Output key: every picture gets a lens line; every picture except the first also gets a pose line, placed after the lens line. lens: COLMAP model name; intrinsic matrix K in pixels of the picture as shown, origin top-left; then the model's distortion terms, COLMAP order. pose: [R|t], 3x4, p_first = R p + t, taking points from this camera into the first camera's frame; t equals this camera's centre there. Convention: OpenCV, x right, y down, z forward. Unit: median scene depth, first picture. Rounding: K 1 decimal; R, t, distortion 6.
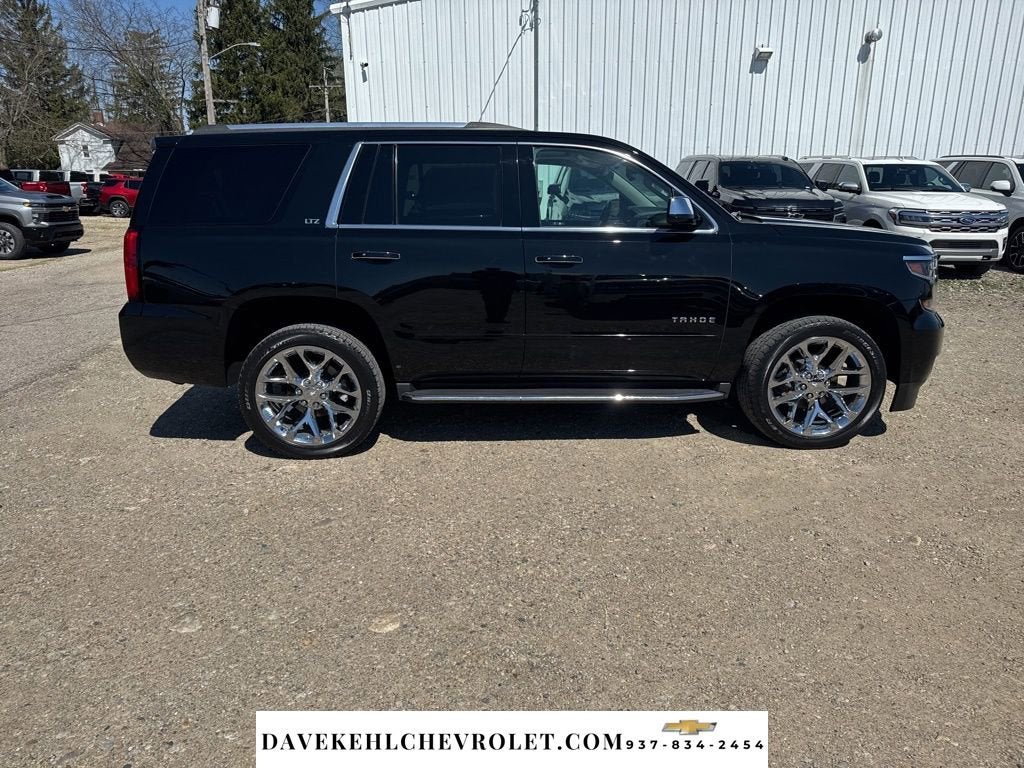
lens RADIAL K [[712.5, 0, 506.8], [0, 712.5, 381.8], [0, 0, 1]] dist [0.016143, -0.026149]
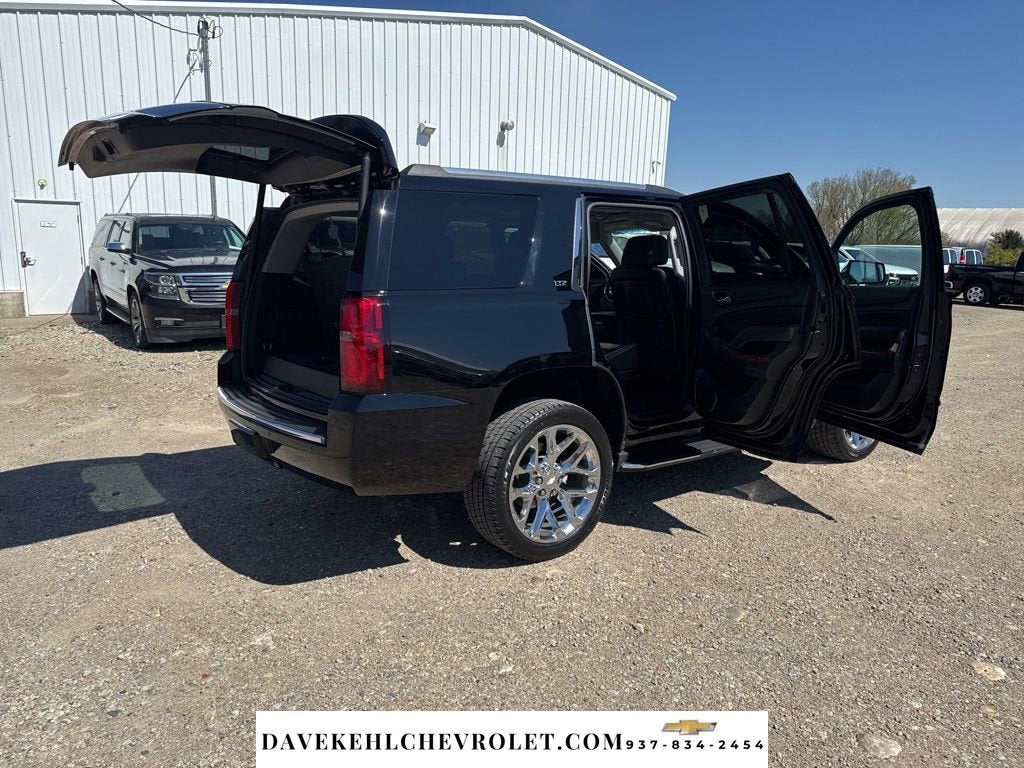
lens RADIAL K [[712.5, 0, 510.9], [0, 712.5, 385.1], [0, 0, 1]] dist [0.016143, -0.026149]
pose [[0.807312, -0.086754, 0.583713, -0.805348], [0.130096, 0.990964, -0.032650, -0.076920], [-0.575606, 0.102297, 0.811303, 0.320803]]
